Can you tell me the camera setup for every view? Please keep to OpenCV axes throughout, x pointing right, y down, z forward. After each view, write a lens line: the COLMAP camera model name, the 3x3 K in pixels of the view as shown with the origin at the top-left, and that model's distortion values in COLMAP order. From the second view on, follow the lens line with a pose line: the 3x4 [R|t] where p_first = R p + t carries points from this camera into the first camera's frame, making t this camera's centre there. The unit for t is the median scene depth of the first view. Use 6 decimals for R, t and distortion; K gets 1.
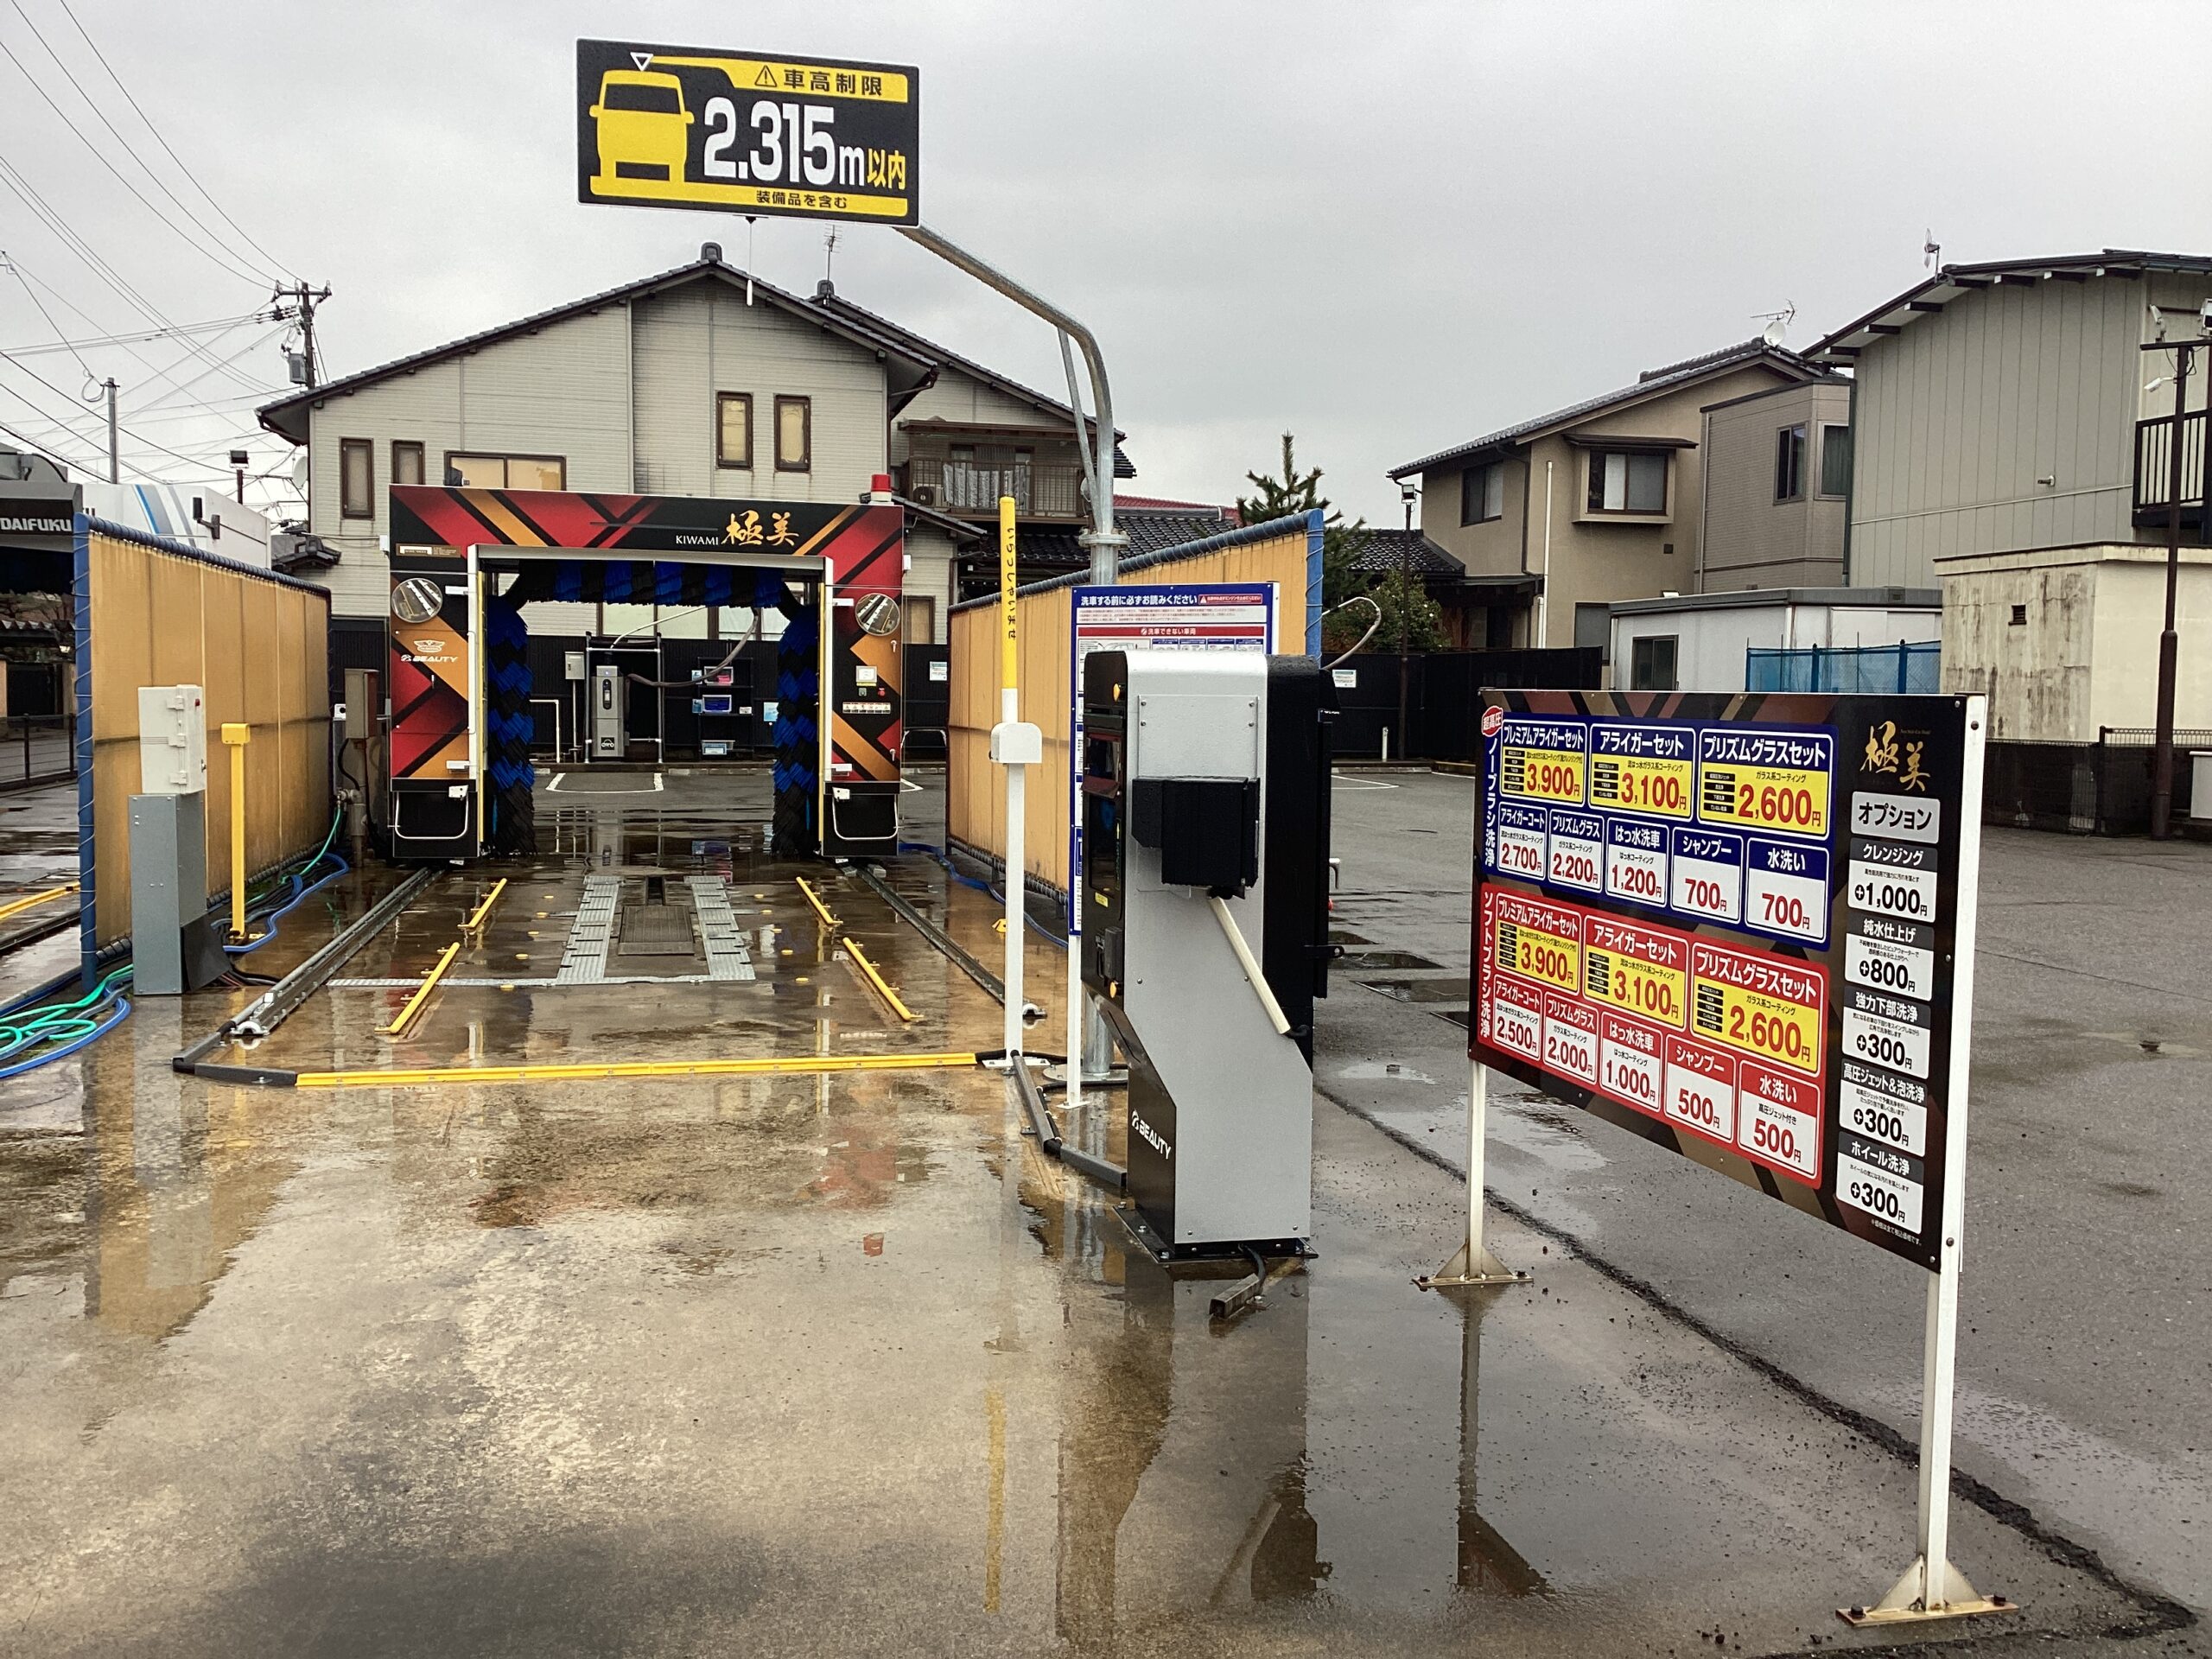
lens RADIAL K [[1973.7, 0, 1105.5], [0, 1973.7, 825.8], [0, 0, 1]] dist [0.094664, -0.025723]
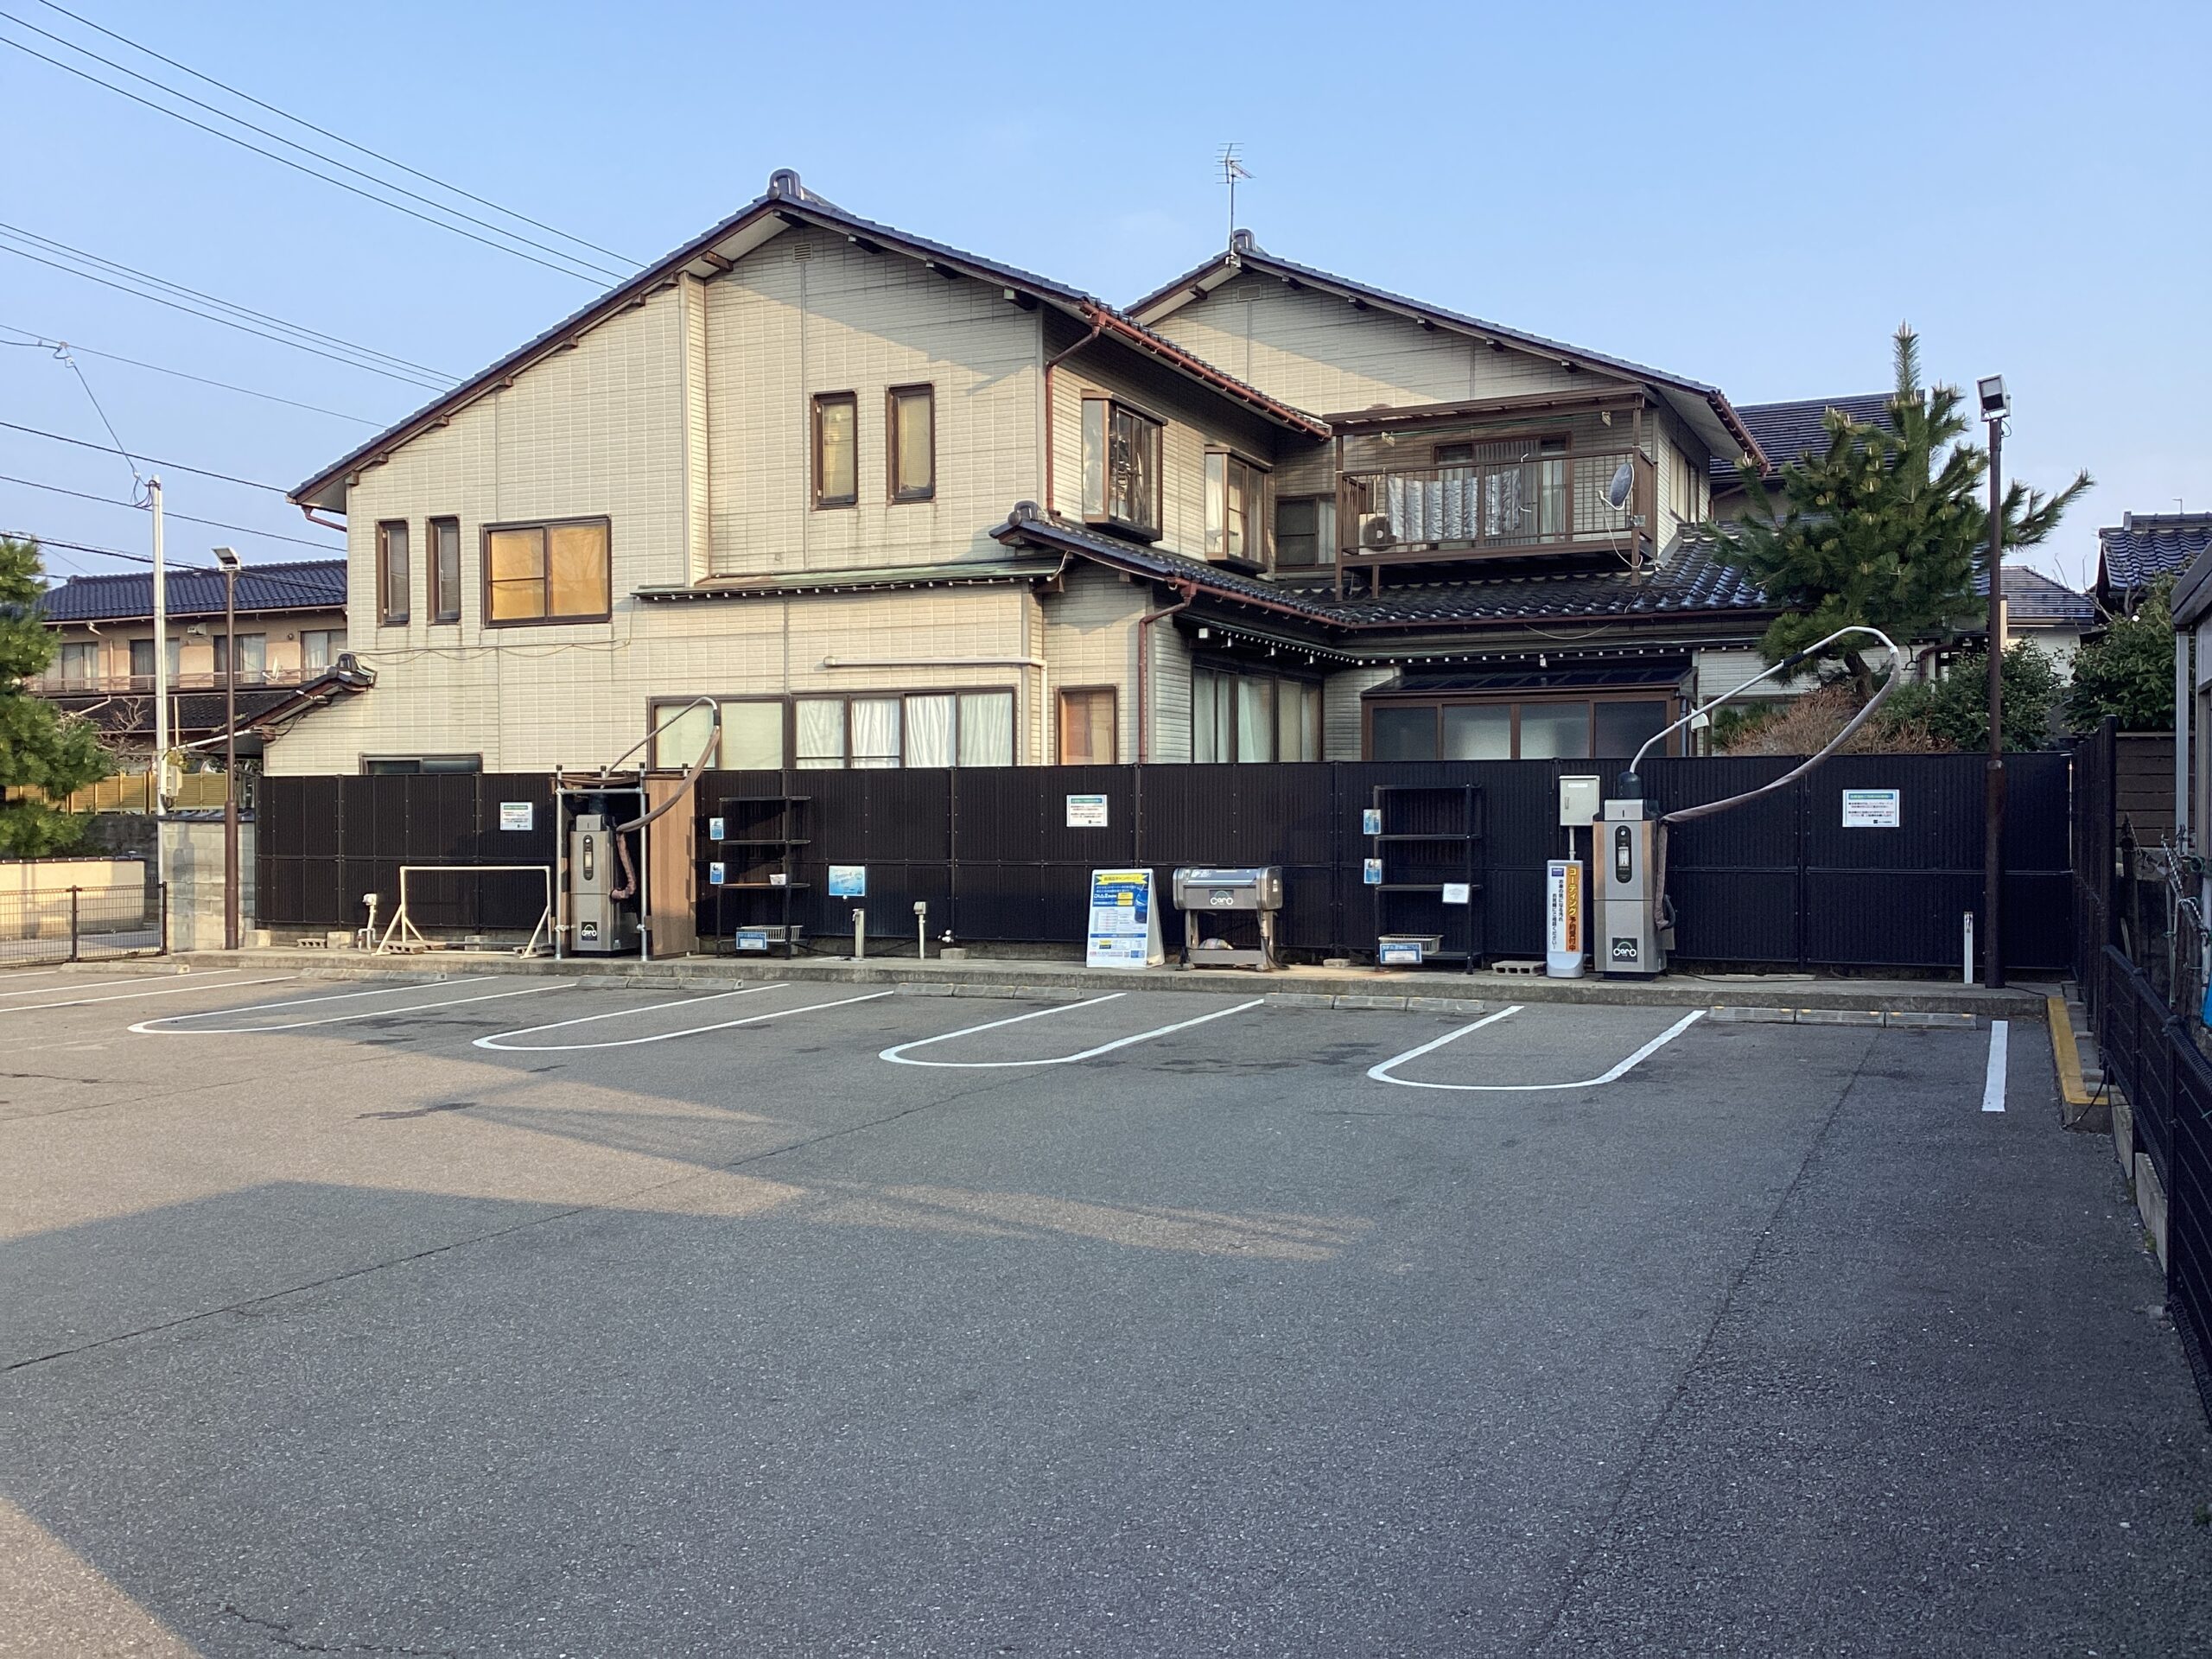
lens RADIAL K [[1973.7, 0, 1110.1], [0, 1973.7, 836.7], [0, 0, 1]] dist [0.094664, -0.025723]
pose [[0.799857, -0.009875, -0.600110, 1.763143], [-0.023493, 0.998583, -0.047745, -0.274563], [0.599731, 0.052288, 0.798492, 3.450401]]
